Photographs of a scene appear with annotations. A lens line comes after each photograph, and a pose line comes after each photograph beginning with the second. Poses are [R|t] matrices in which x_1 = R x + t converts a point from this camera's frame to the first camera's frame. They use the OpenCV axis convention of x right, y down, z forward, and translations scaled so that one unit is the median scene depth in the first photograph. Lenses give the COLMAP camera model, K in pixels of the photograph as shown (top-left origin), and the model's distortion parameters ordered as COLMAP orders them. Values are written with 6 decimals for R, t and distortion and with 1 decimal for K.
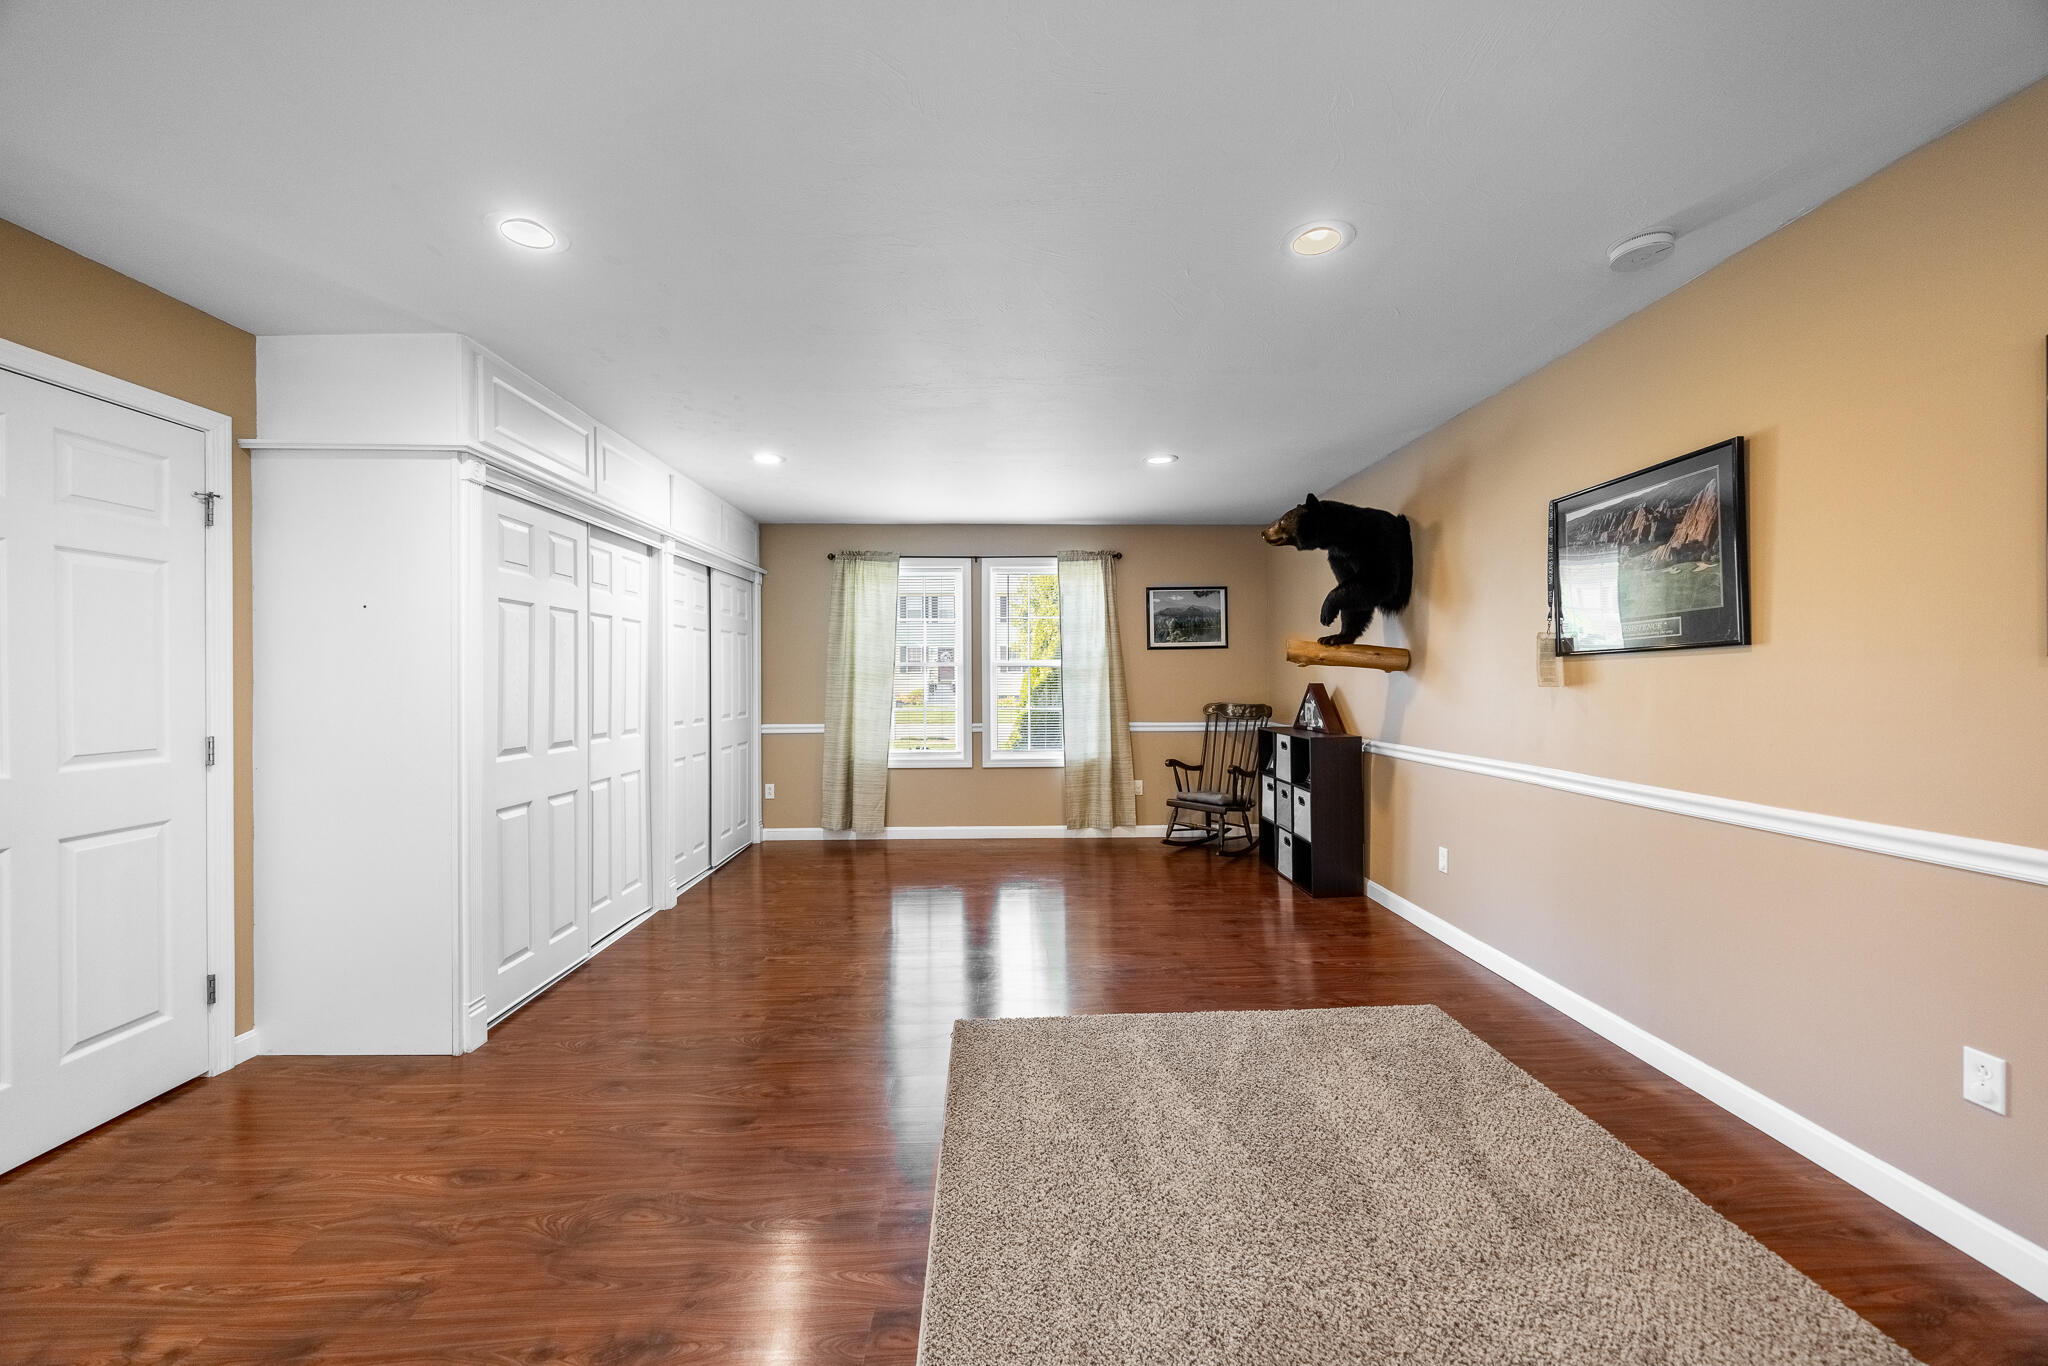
lens RADIAL K [[801.2, 0, 1024.8], [0, 801.2, 680.8], [0, 0, 1]] dist [0.001244, 0.000043]
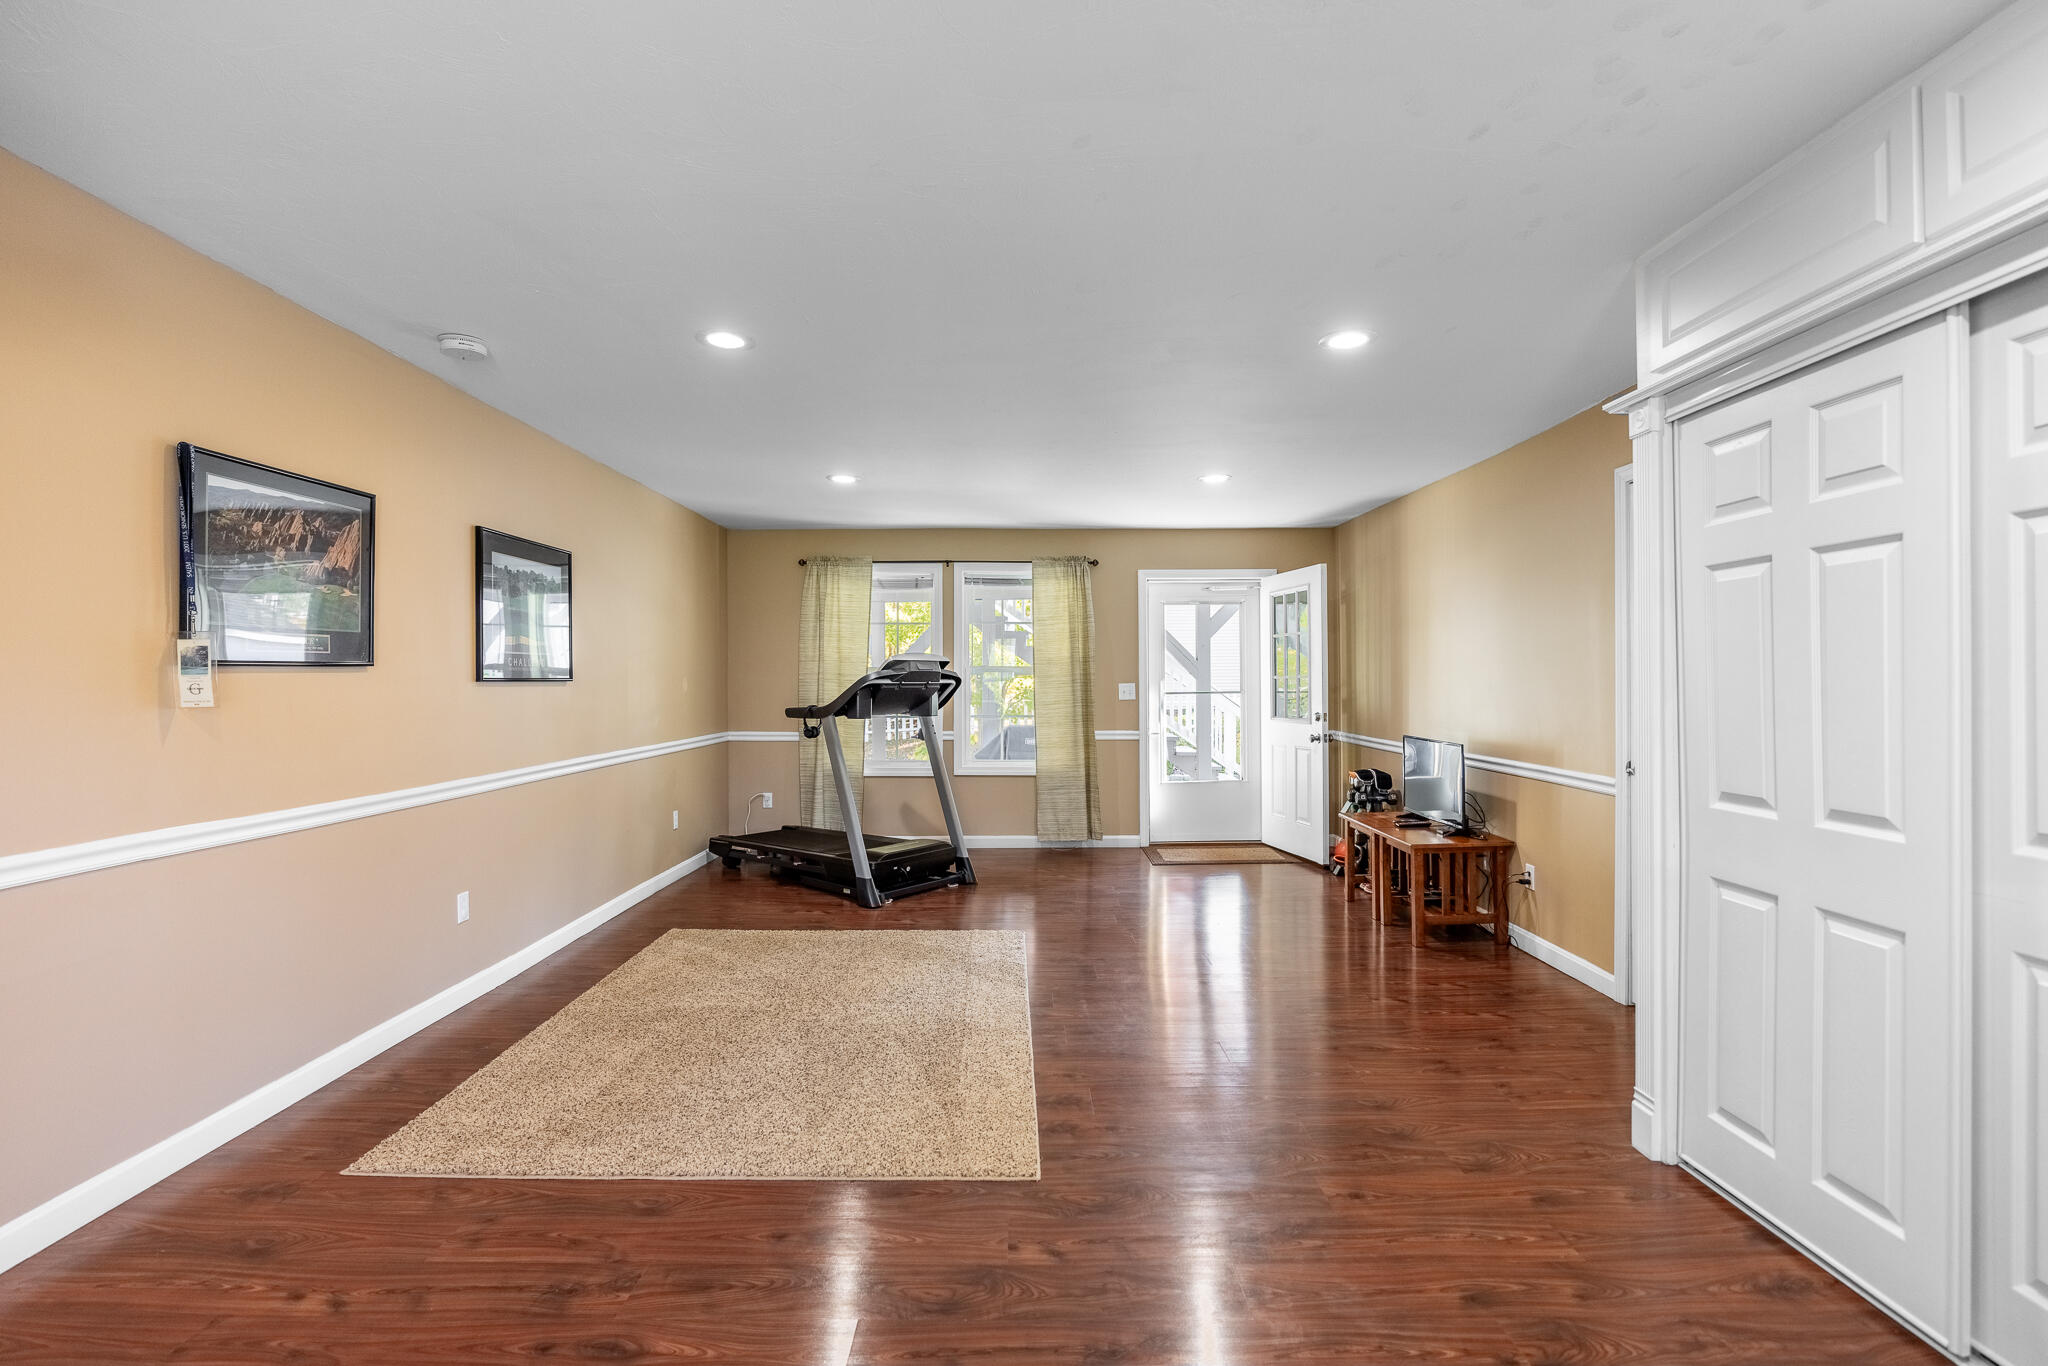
lens RADIAL K [[946.5, 0, 1014.1], [0, 946.5, 684.5], [0, 0, 1]] dist [-0.115423, 0.040704]
pose [[-0.999535, 0.007935, 0.029445, -0.089837], [0.008023, 0.999964, 0.002855, -0.009962], [-0.029421, 0.003090, -0.999562, 1.783498]]
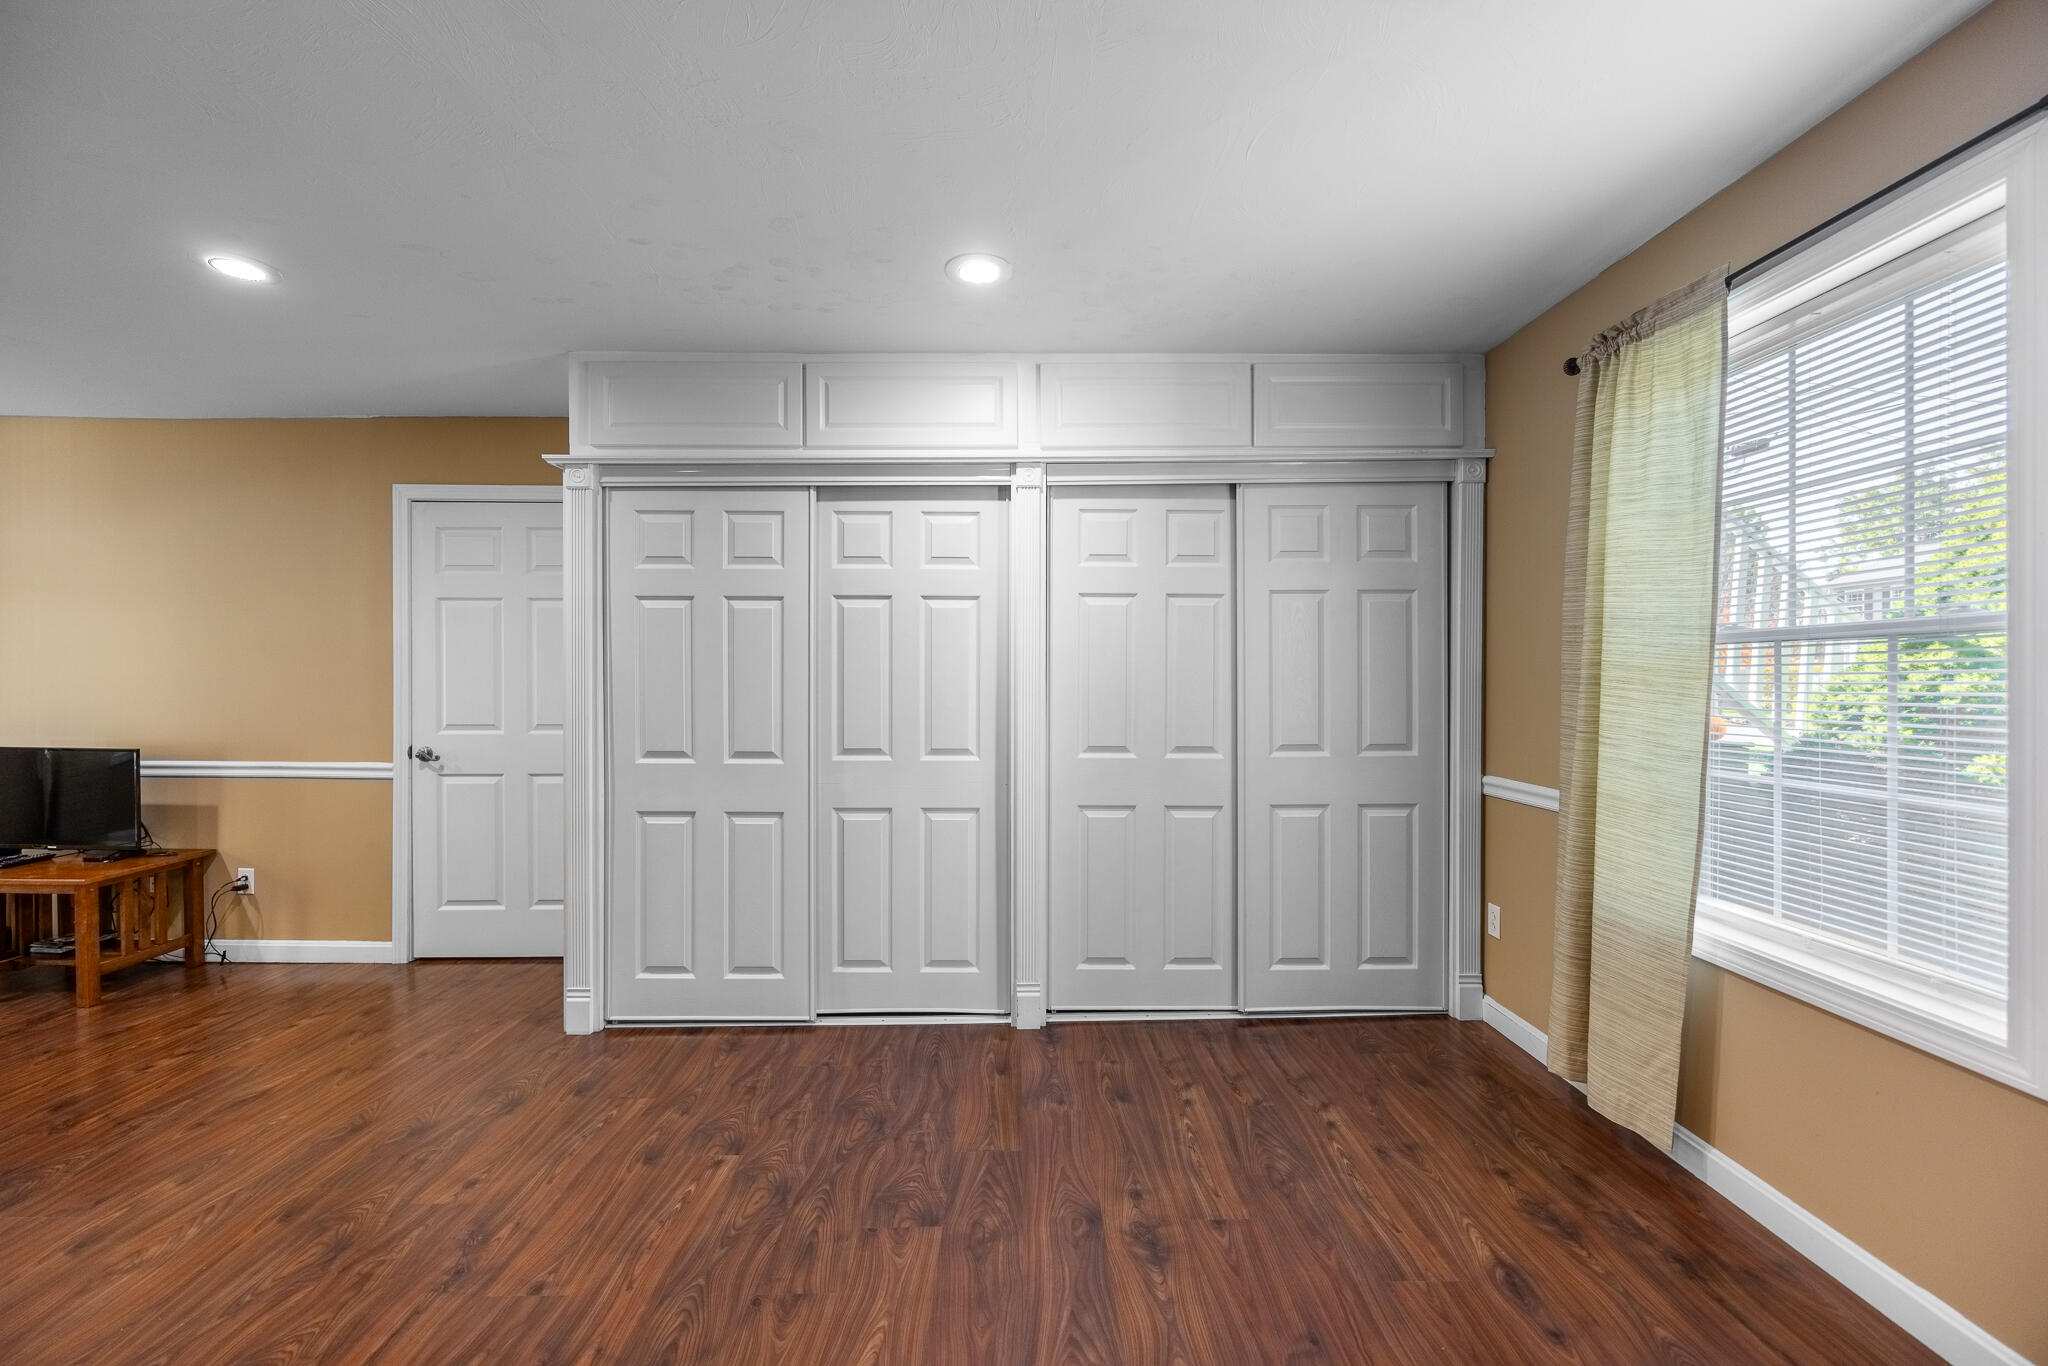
lens RADIAL K [[801.2, 0, 1024.8], [0, 801.2, 680.8], [0, 0, 1]] dist [0.001244, 0.000043]
pose [[-0.028400, 0.006892, -0.999573, 0.314216], [-0.004199, 0.999967, 0.007014, -0.008579], [0.999588, 0.004397, -0.028370, 1.511781]]
